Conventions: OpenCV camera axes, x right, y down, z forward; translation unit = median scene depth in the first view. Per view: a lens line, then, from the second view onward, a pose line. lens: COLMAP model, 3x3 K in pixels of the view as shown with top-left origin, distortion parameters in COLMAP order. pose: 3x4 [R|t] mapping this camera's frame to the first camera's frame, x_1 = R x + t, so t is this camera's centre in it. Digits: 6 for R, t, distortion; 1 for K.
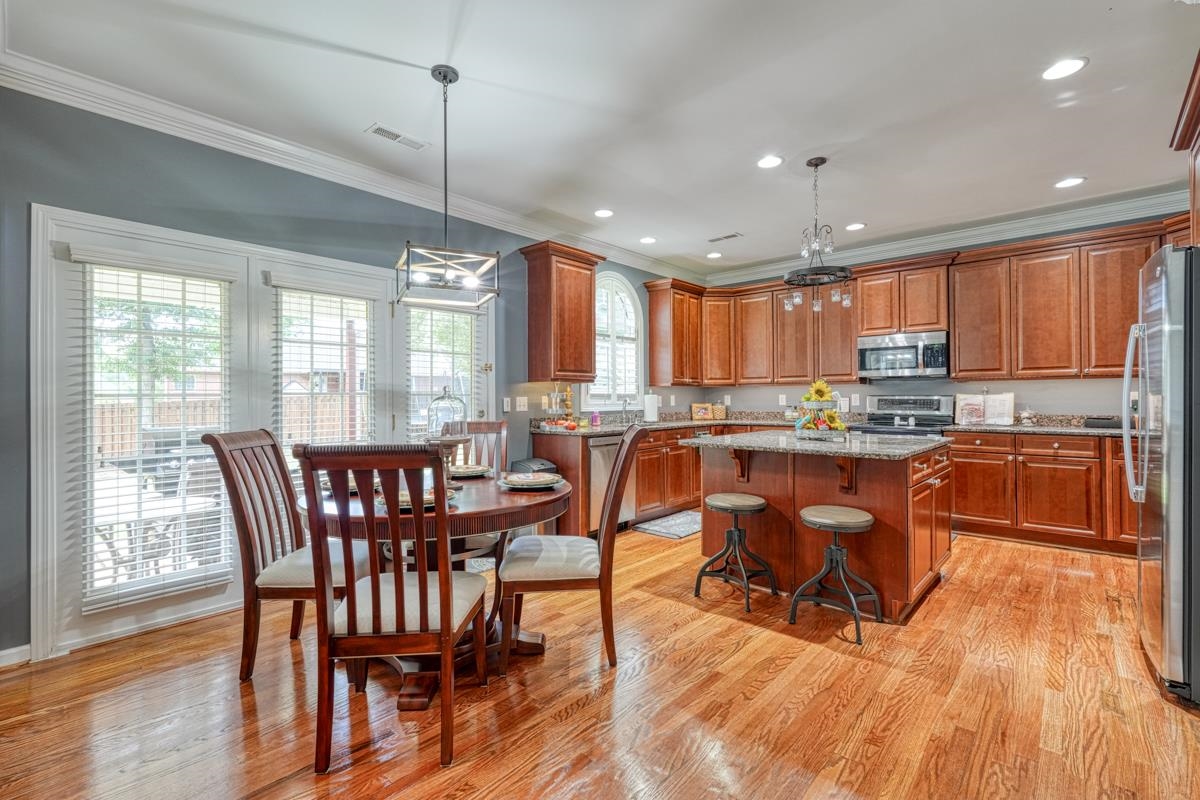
lens RADIAL K [[525.1, 0, 601.1], [0, 525.1, 396.1], [0, 0, 1]] dist [-0.009740, -0.000116]
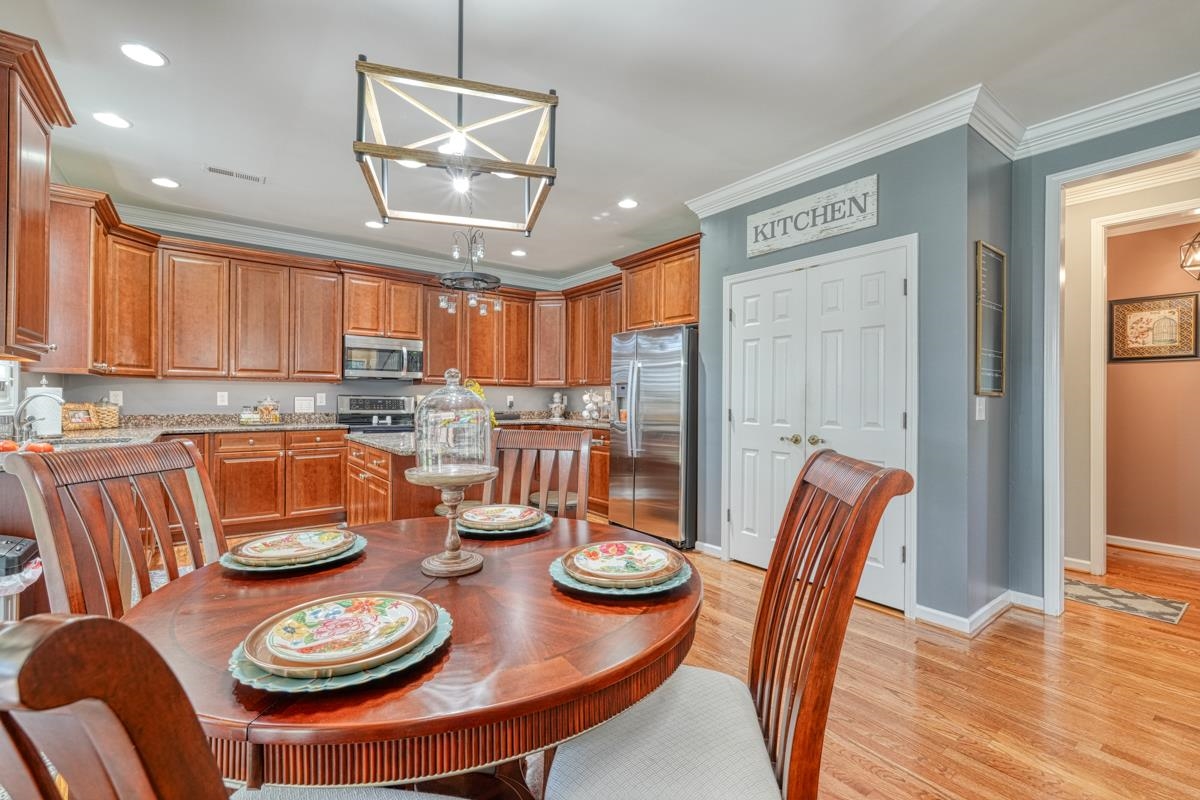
lens RADIAL K [[526.5, 0, 601.9], [0, 526.5, 398.2], [0, 0, 1]] dist [0.002982, 0.000400]
pose [[0.179333, 0.008958, 0.983748, -0.412467], [-0.014296, 0.999877, -0.006499, 0.004786], [-0.983685, -0.012898, 0.179439, 0.387724]]
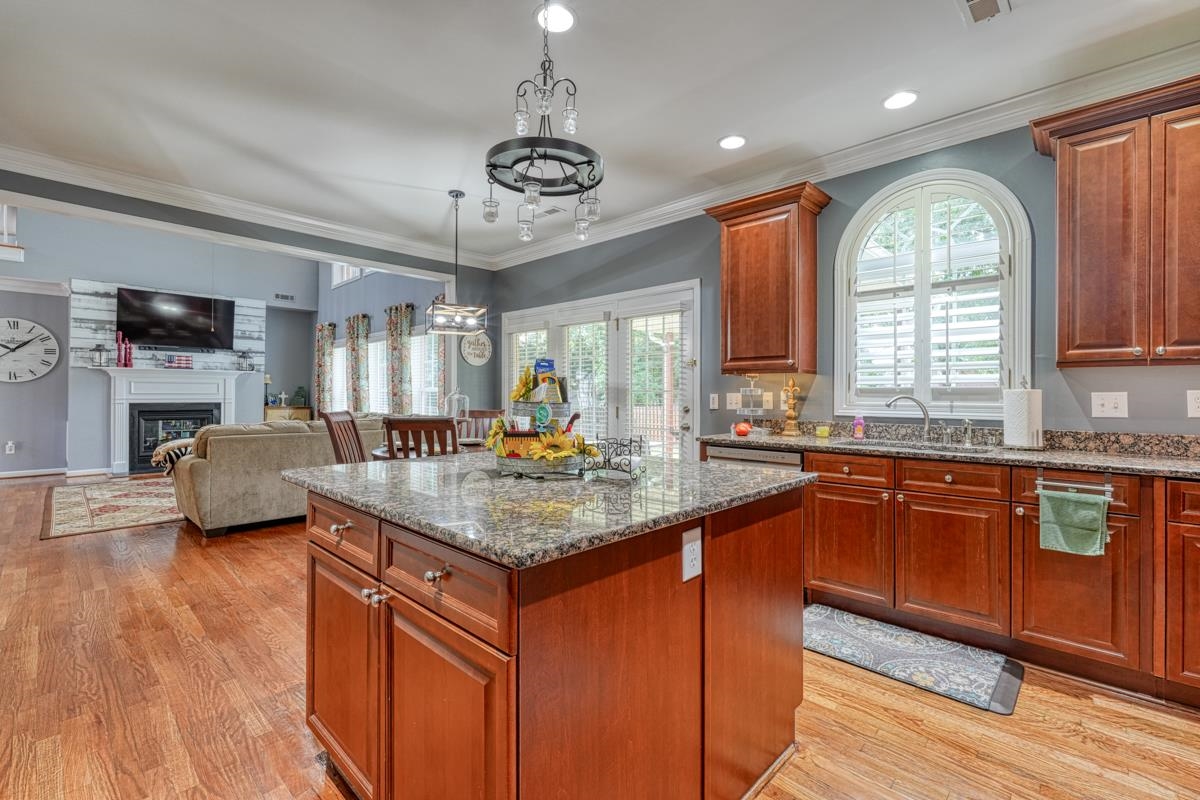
lens RADIAL K [[527.7, 0, 603.0], [0, 527.7, 390.9], [0, 0, 1]] dist [0.001812, 0.000596]
pose [[-0.020244, -0.002065, -0.999793, 0.679577], [0.001509, 0.999997, -0.002095, -0.000557], [0.999794, -0.001551, -0.020241, 0.761057]]
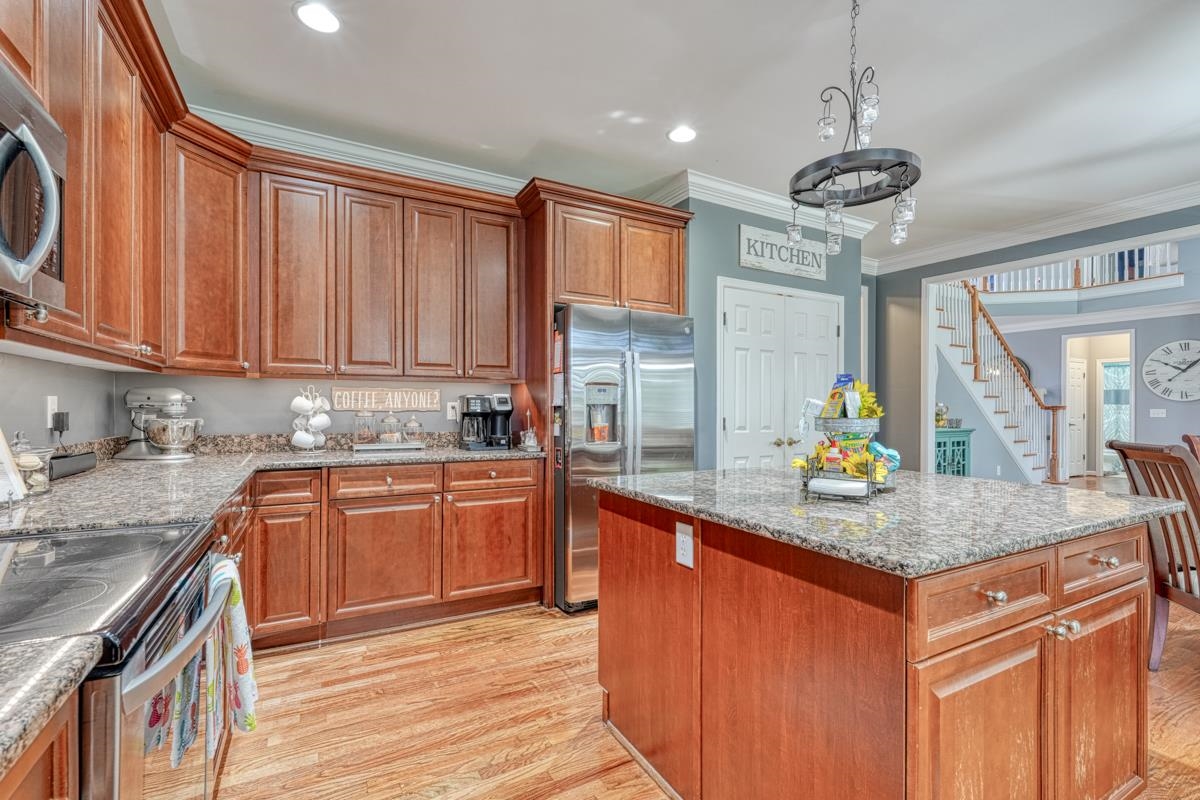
lens RADIAL K [[528.9, 0, 603.7], [0, 528.9, 406.9], [0, 0, 1]] dist [0.001469, 0.000166]
pose [[-0.947662, -0.001823, 0.319271, 0.341260], [-0.003744, 0.999978, -0.005404, 0.002191], [-0.319254, -0.006316, -0.947648, 1.129584]]
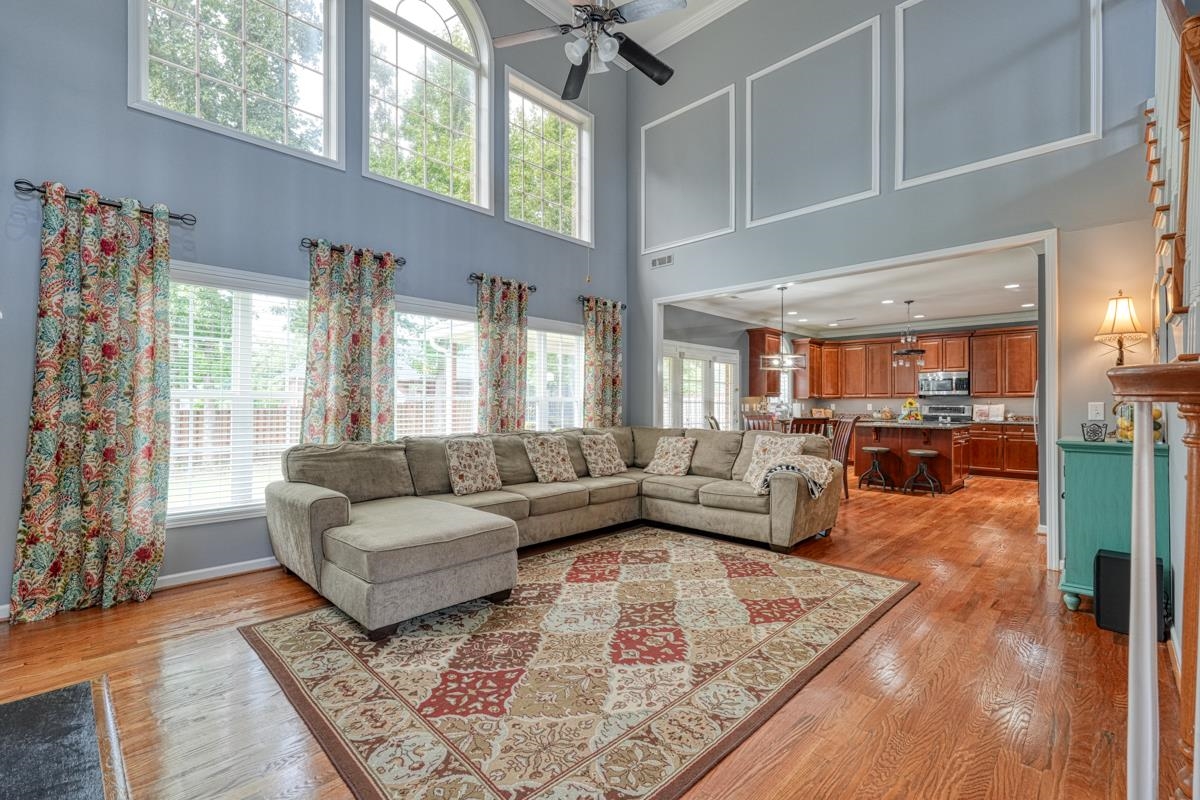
lens RADIAL K [[526.5, 0, 601.9], [0, 526.5, 398.2], [0, 0, 1]] dist [0.002982, 0.000400]
pose [[0.999576, 0.008441, -0.027883, -0.608270], [-0.008639, 0.999938, -0.007017, -0.001856], [0.027822, 0.007255, 0.999587, -0.940590]]
